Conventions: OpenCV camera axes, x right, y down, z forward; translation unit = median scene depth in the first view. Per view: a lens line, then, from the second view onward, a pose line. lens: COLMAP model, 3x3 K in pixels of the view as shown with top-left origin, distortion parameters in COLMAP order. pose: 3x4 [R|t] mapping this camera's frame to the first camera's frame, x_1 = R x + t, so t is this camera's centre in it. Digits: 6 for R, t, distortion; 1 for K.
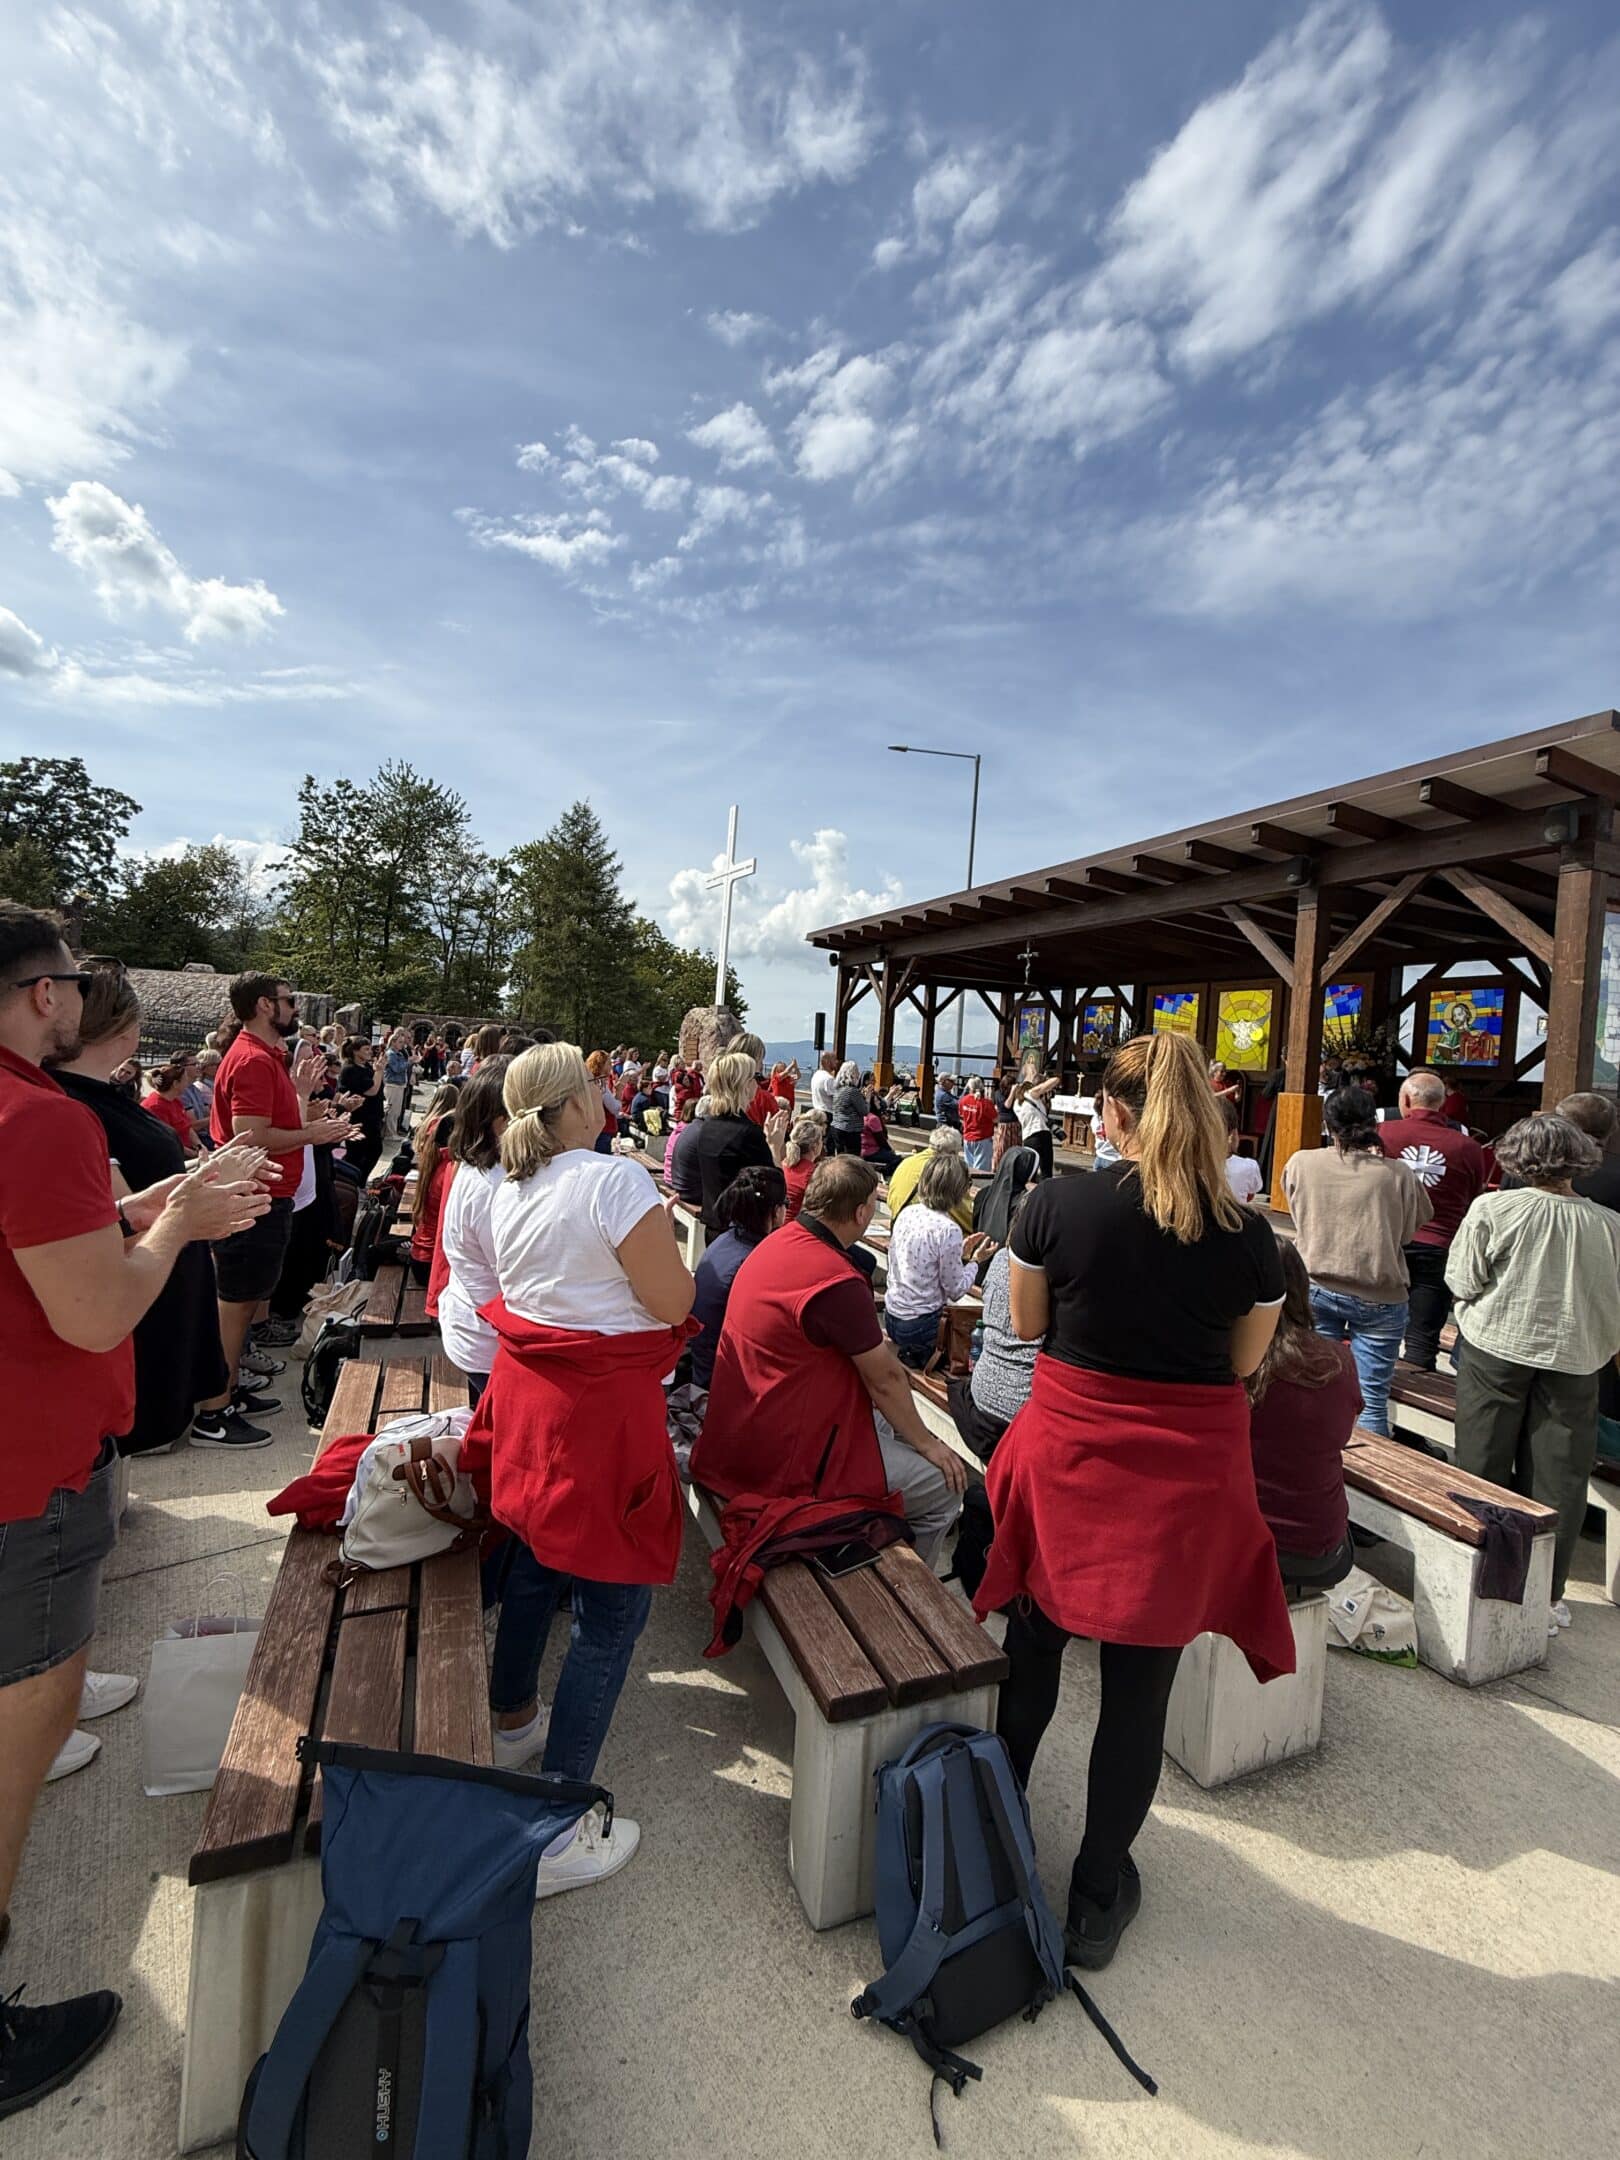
lens RADIAL K [[856.0, 0, 814.6], [0, 856.0, 1077.0], [0, 0, 1]] dist [0.002377, -0.000107]
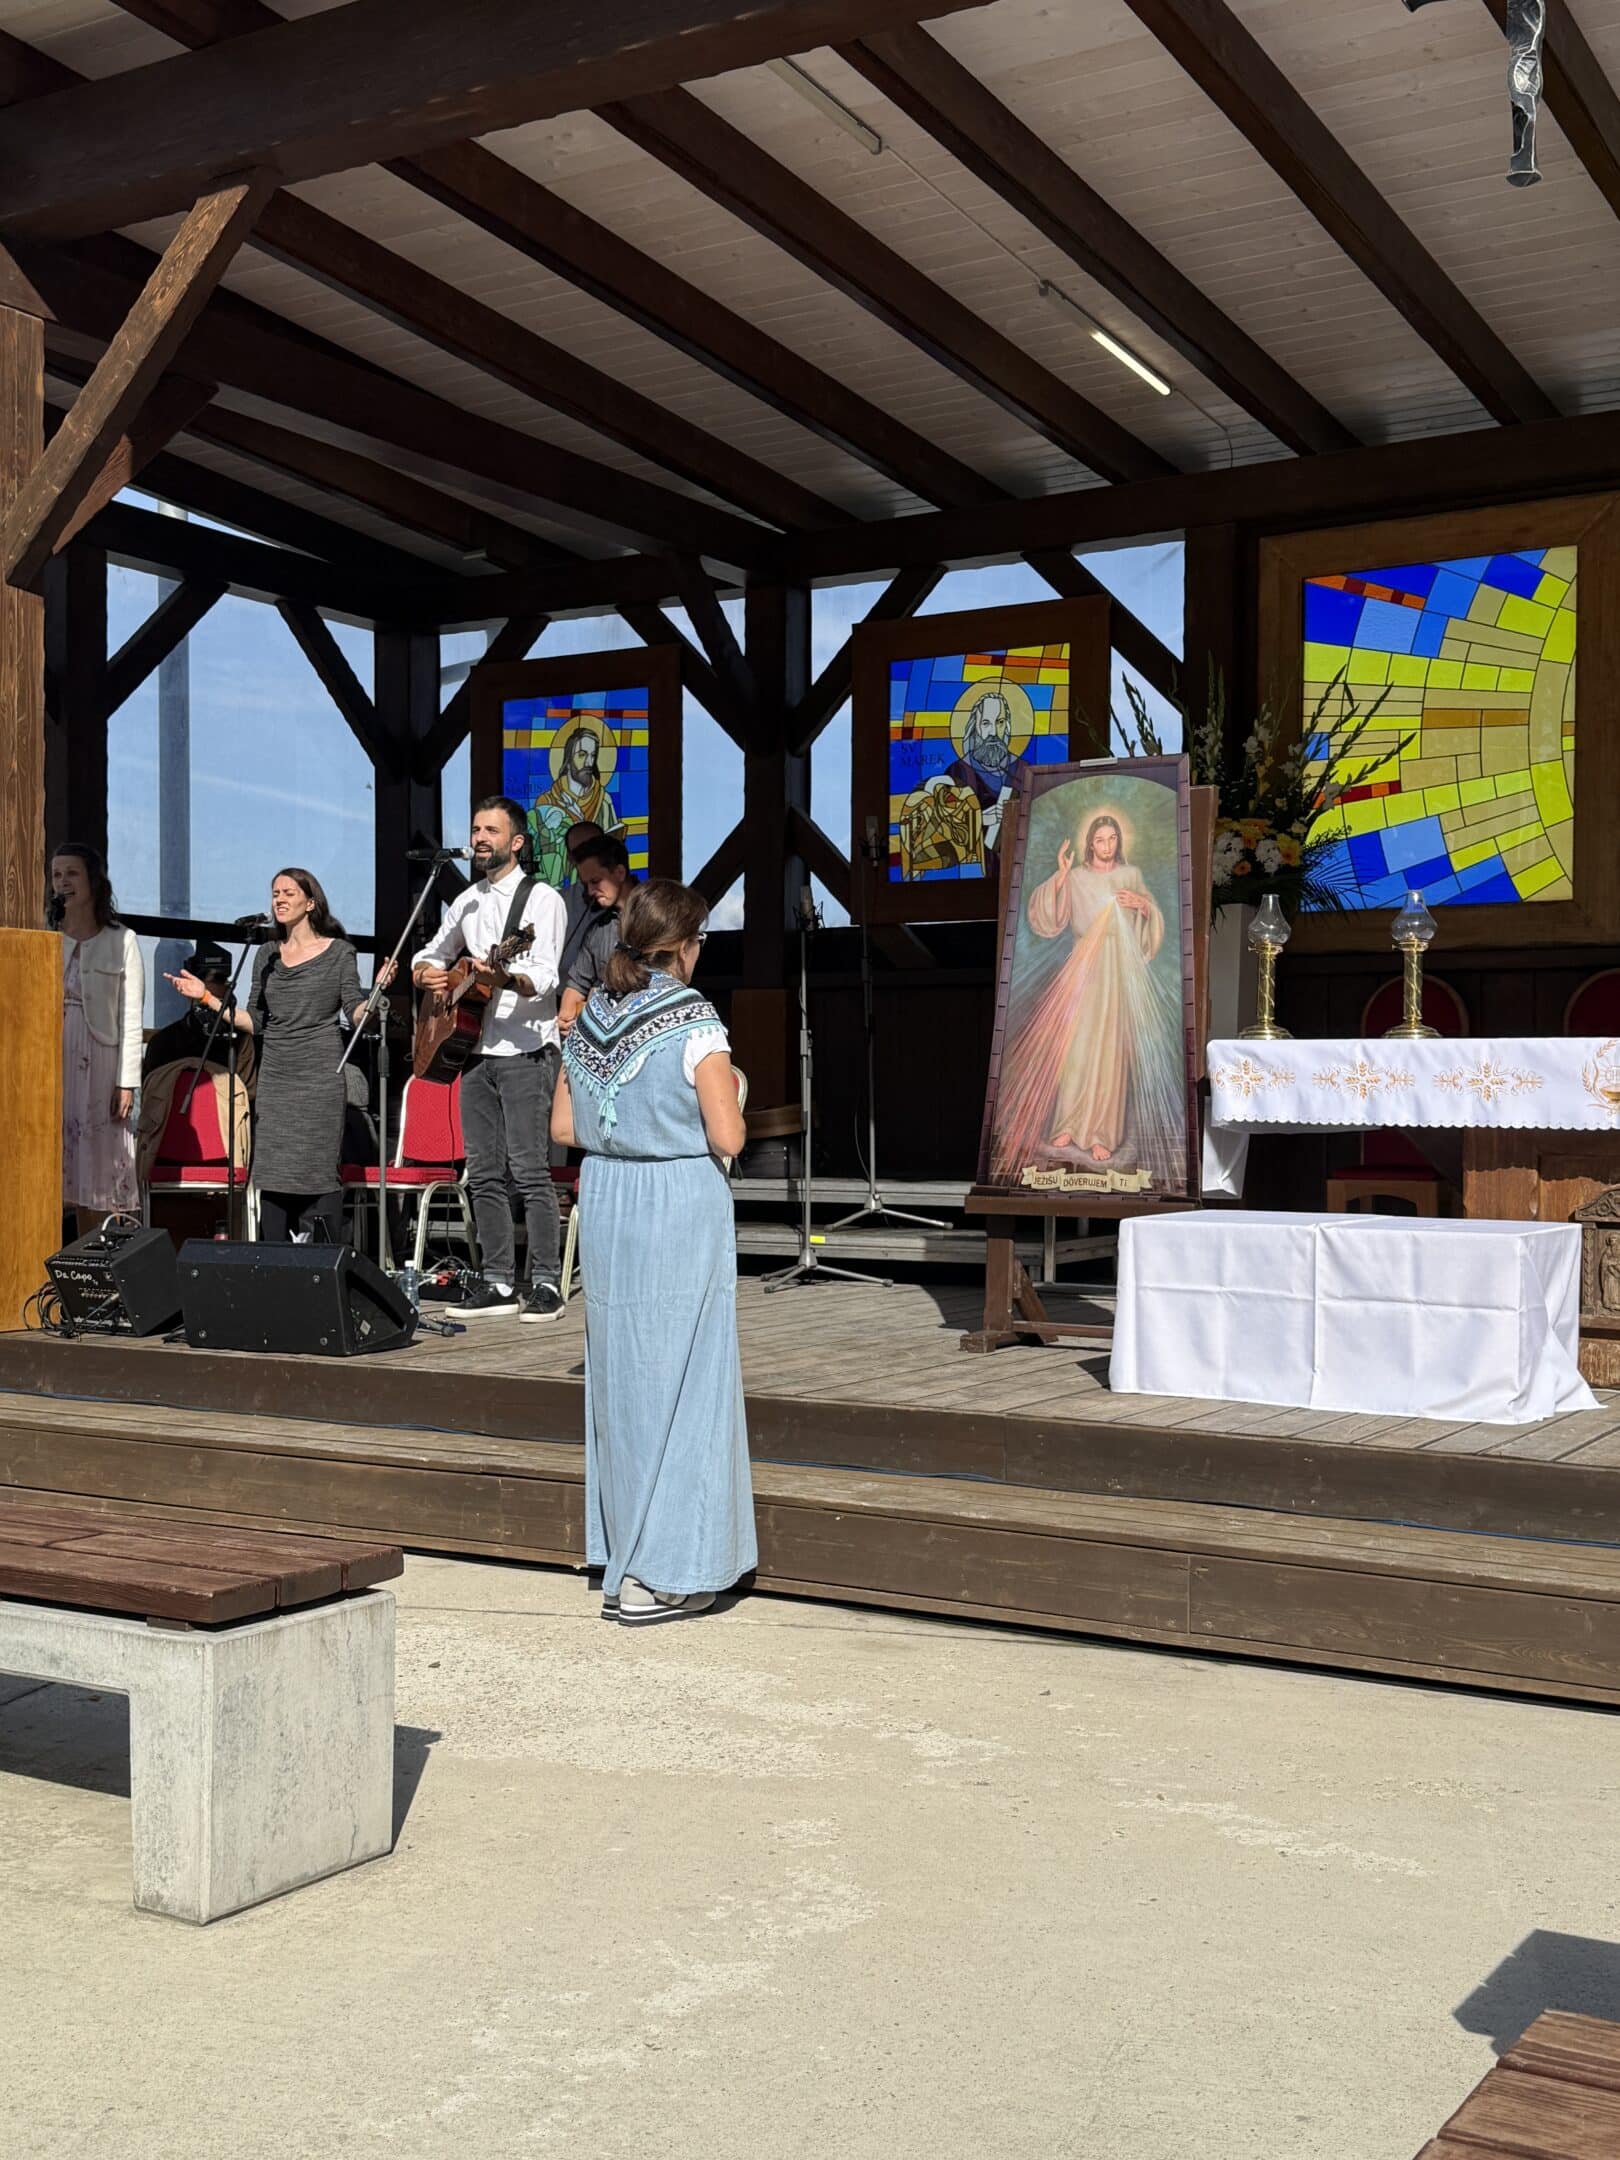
lens RADIAL K [[2392.0, 0, 800.4], [0, 2392.0, 1090.8], [0, 0, 1]] dist [0.074923, 0.000000]
pose [[0.810238, -0.054493, 0.583563, -0.052306], [0.061219, 0.998091, 0.008203, 0.017007], [-0.582896, 0.029079, 0.812027, 0.549075]]
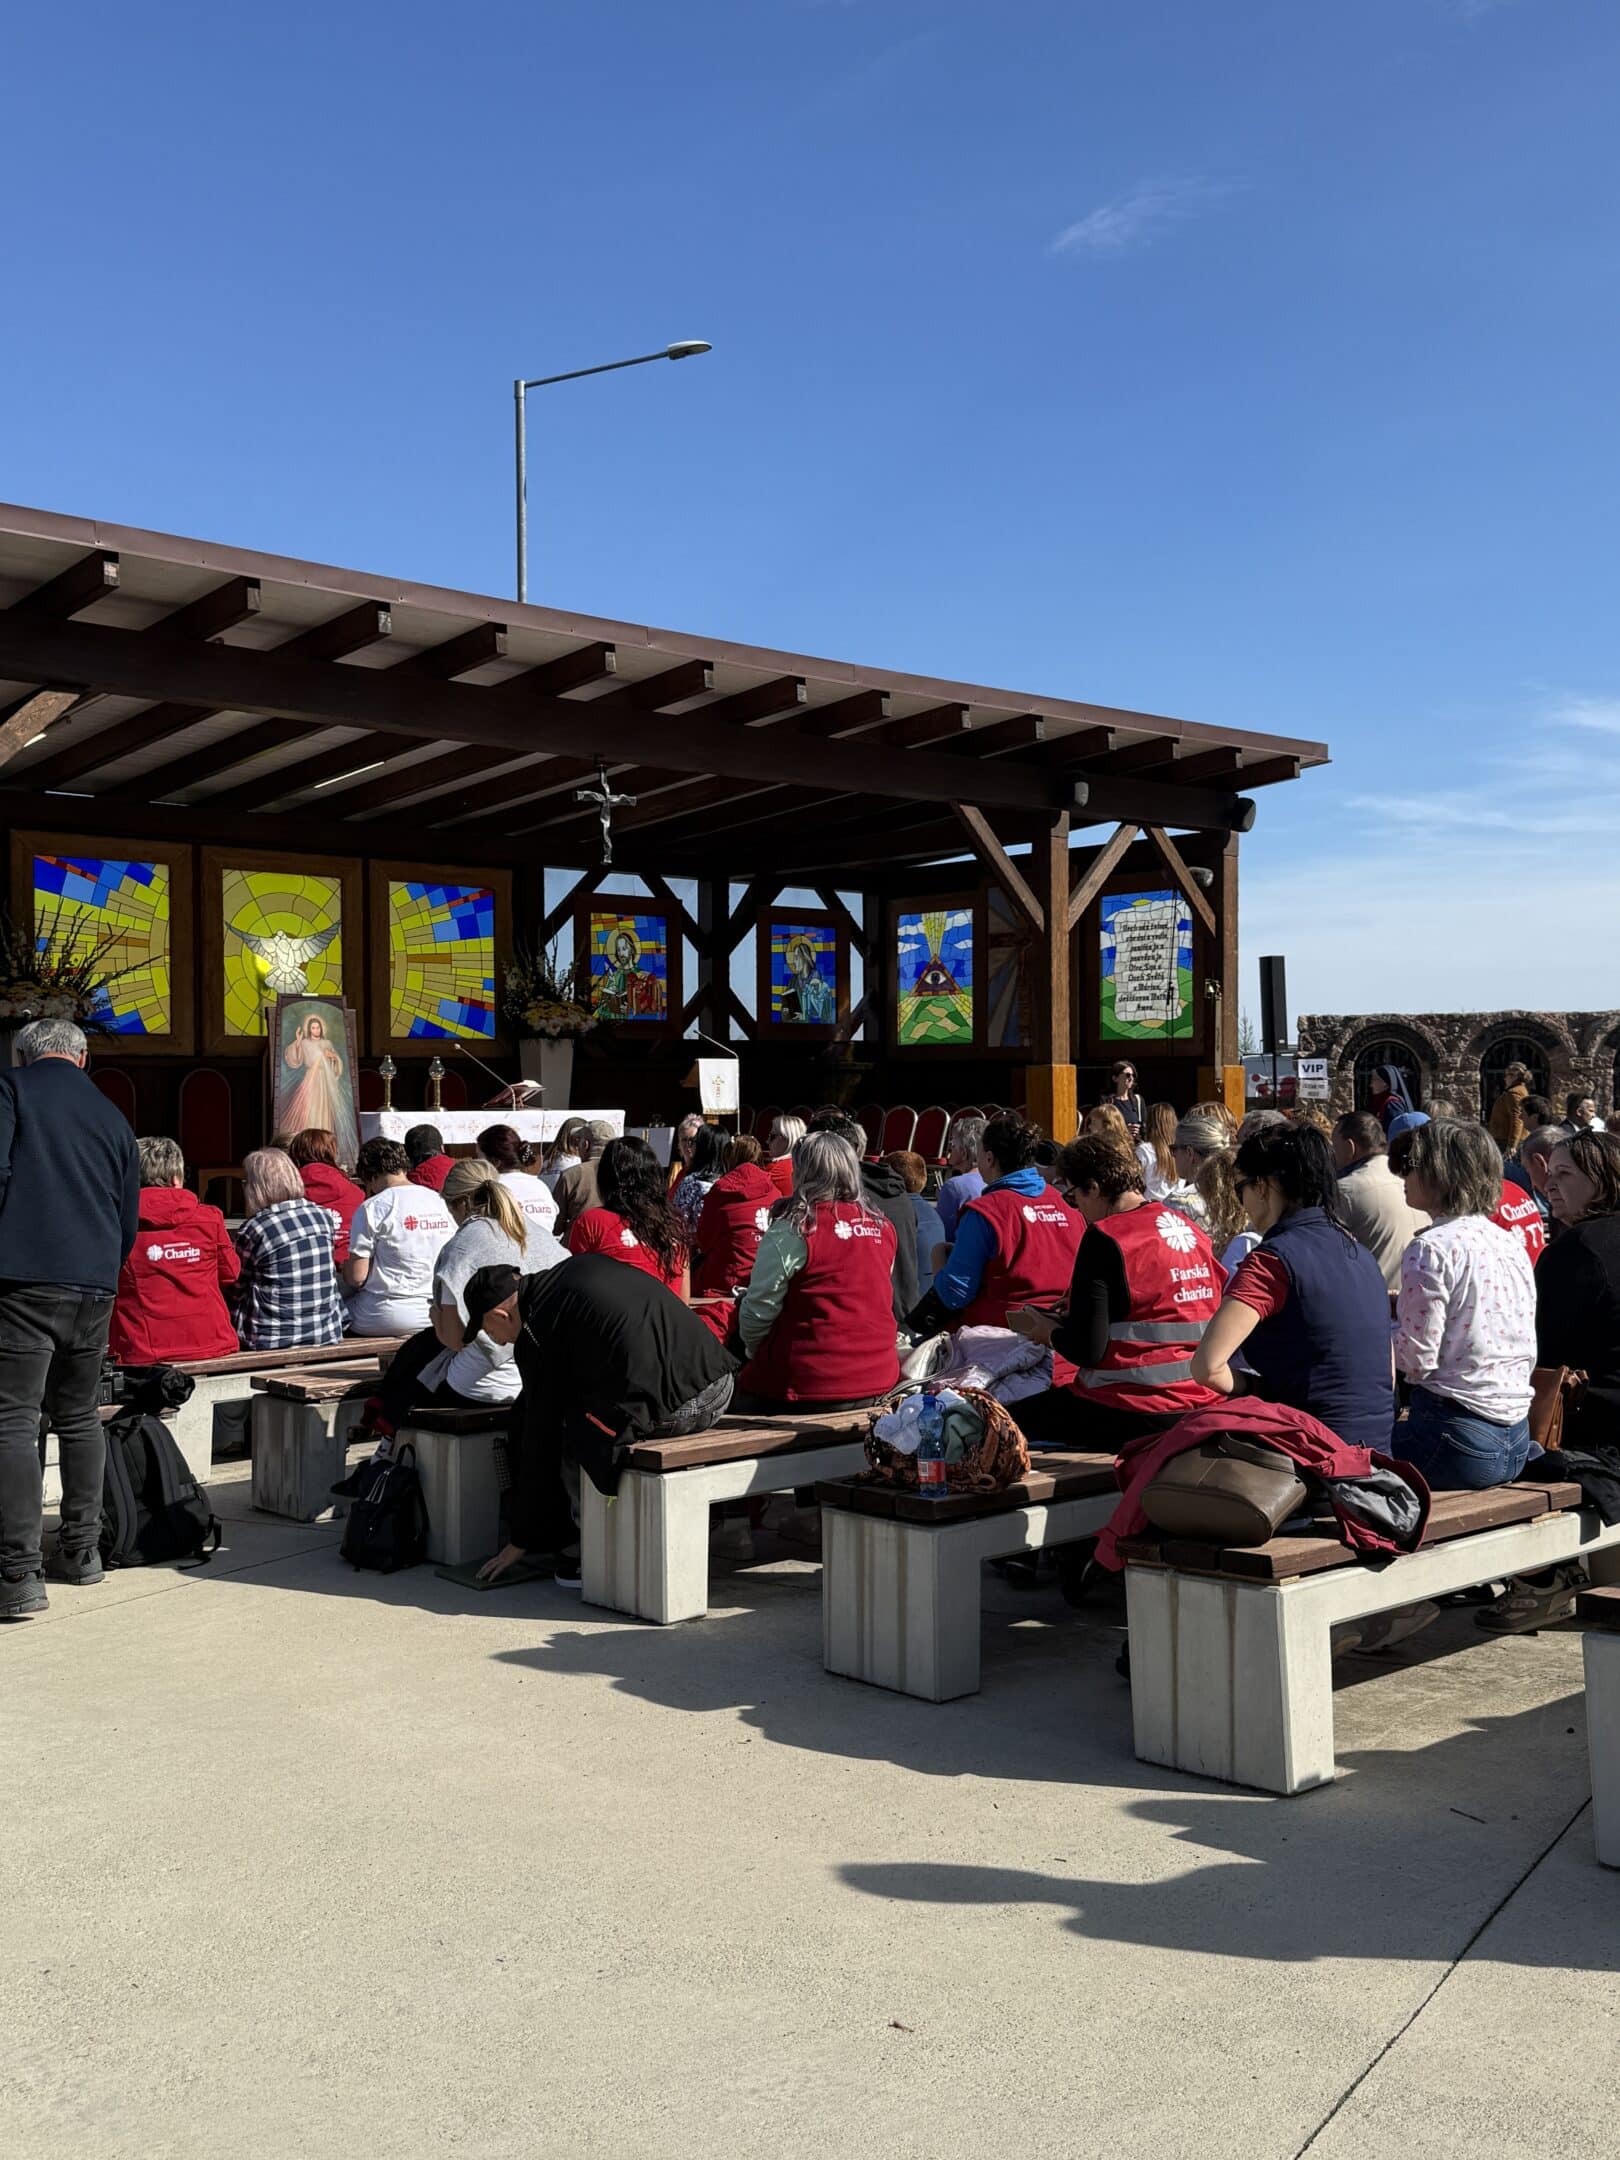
lens RADIAL K [[2076.1, 0, 807.5], [0, 2076.1, 1086.4], [0, 0, 1]] dist [0.004722, 0.000000]
pose [[-0.327933, -0.055997, 0.943040, -0.589331], [0.009801, 0.997986, 0.062668, -0.041441], [-0.944650, 0.029793, -0.326724, 0.905401]]
